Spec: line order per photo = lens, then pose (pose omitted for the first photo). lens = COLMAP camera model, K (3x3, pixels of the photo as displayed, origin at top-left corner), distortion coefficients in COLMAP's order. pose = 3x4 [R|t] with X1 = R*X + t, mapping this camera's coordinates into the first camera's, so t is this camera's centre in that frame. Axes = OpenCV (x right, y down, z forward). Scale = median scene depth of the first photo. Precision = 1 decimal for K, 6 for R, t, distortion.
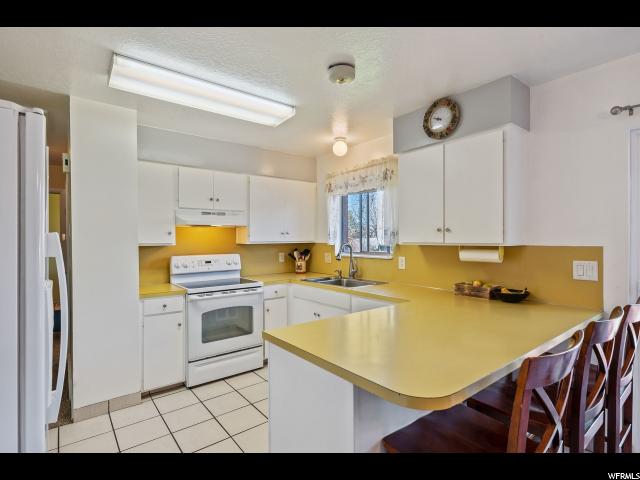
lens RADIAL K [[323.2, 0, 320.0], [0, 323.2, 240.0], [0, 0, 1]] dist [0.000880, 0.000251]
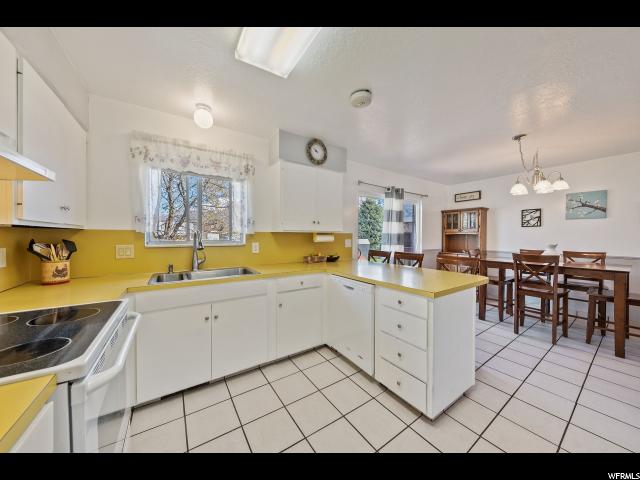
lens RADIAL K [[220.6, 0, 323.8], [0, 220.6, 237.5], [0, 0, 1]] dist [-0.005725, -0.000234]
pose [[0.064196, -0.001175, 0.997937, -0.522102], [0.000400, 0.999999, 0.001152, 0.030961], [-0.997937, 0.000325, 0.064196, 0.677562]]
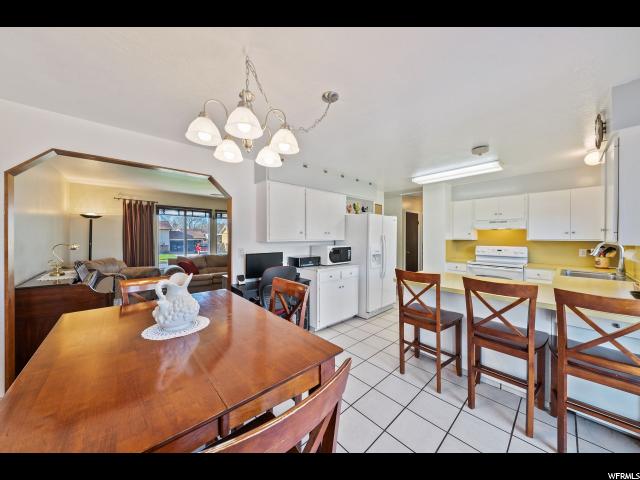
lens RADIAL K [[220.6, 0, 323.8], [0, 220.6, 237.5], [0, 0, 1]] dist [-0.005725, -0.000234]
pose [[0.066065, 0.012135, -0.997742, 0.806962], [-0.002536, 0.999925, 0.011994, -0.012002], [0.997812, 0.001738, 0.066091, 0.003742]]
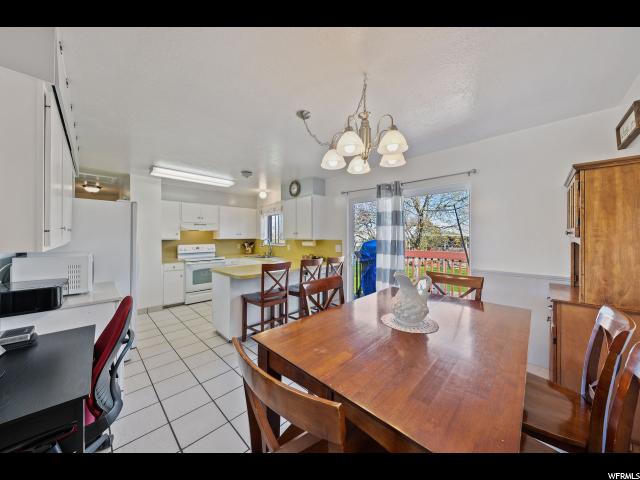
lens RADIAL K [[220.6, 0, 323.8], [0, 220.6, 237.5], [0, 0, 1]] dist [-0.005725, -0.000234]
pose [[0.990340, 0.003267, 0.138622, 0.275872], [-0.003057, 0.999994, -0.001726, 0.001971], [-0.138627, 0.001285, 0.990344, -0.538827]]
